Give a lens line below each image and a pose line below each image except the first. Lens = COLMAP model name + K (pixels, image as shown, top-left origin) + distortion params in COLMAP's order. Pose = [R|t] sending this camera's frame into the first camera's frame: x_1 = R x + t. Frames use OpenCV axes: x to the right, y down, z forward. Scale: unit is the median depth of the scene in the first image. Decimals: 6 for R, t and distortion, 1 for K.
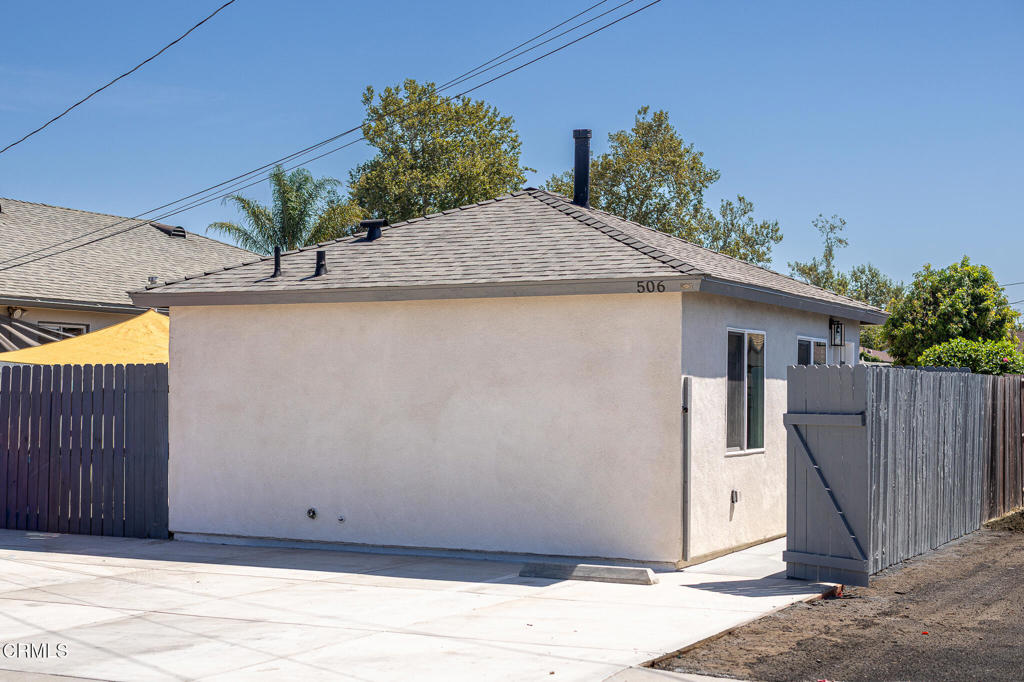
lens RADIAL K [[1485.8, 0, 512.0], [0, 1485.8, 341.0], [0, 0, 1]] dist [-0.033874, -0.008312]
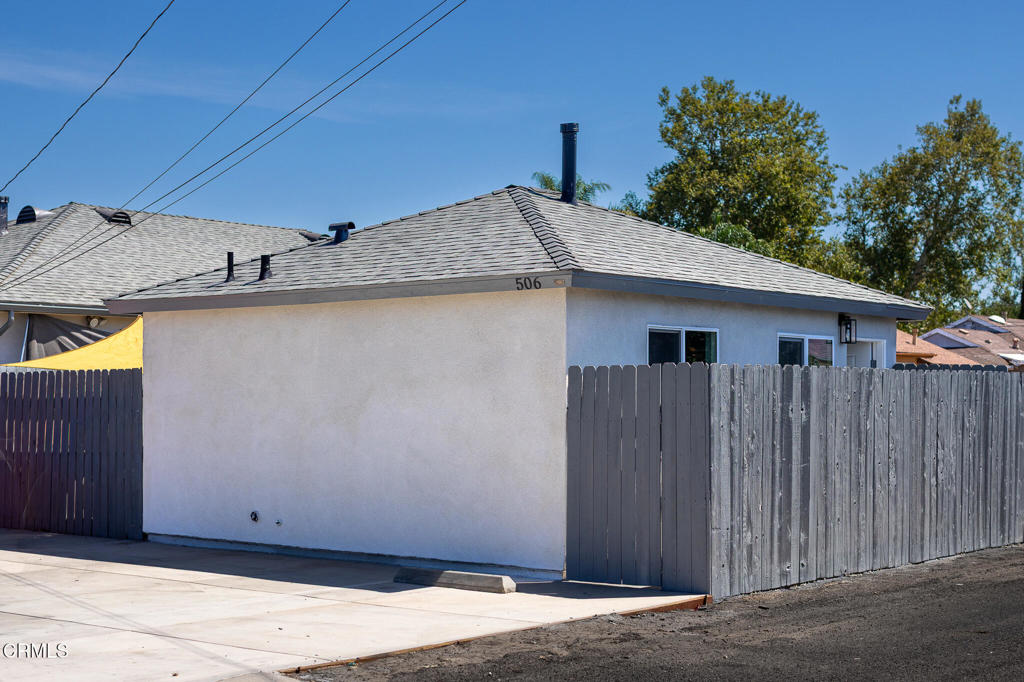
lens RADIAL K [[1517.2, 0, 512.0], [0, 1517.2, 341.0], [0, 0, 1]] dist [-0.022369, -0.063001]
pose [[0.979210, -0.012552, -0.202460, 0.215642], [0.011698, 0.999917, -0.005413, 0.004501], [0.202511, 0.002932, 0.979276, 0.026828]]
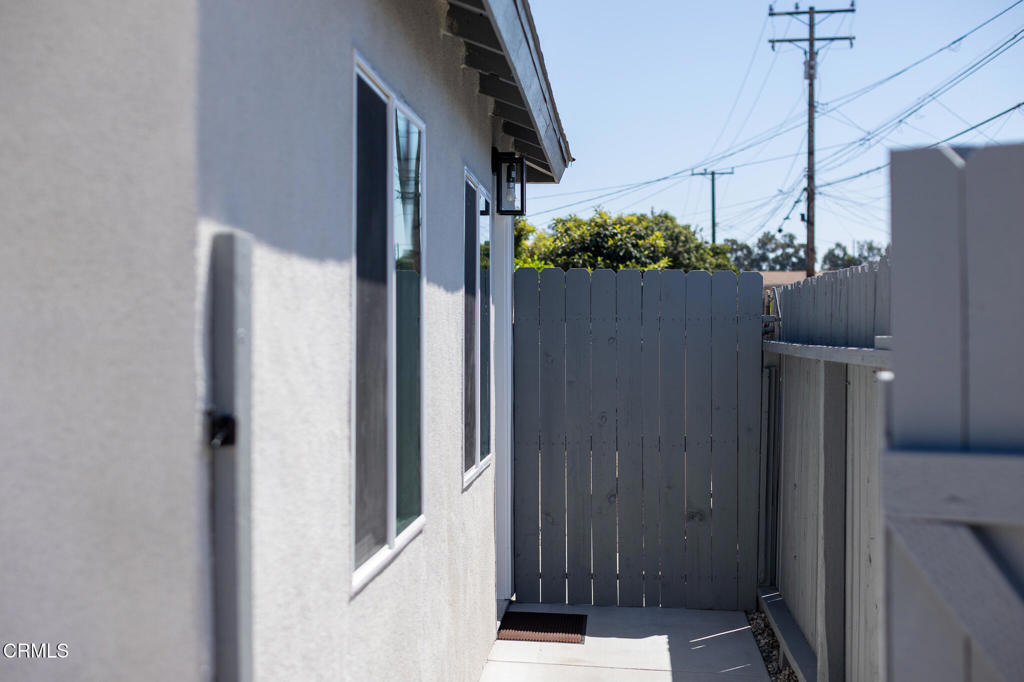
lens RADIAL K [[1485.8, 0, 512.0], [0, 1485.8, 341.0], [0, 0, 1]] dist [-0.033874, -0.008312]
pose [[0.925282, -0.009775, 0.379153, 0.065134], [-0.005929, 0.999173, 0.040227, 0.022865], [-0.379233, -0.039469, 0.924459, 0.646375]]
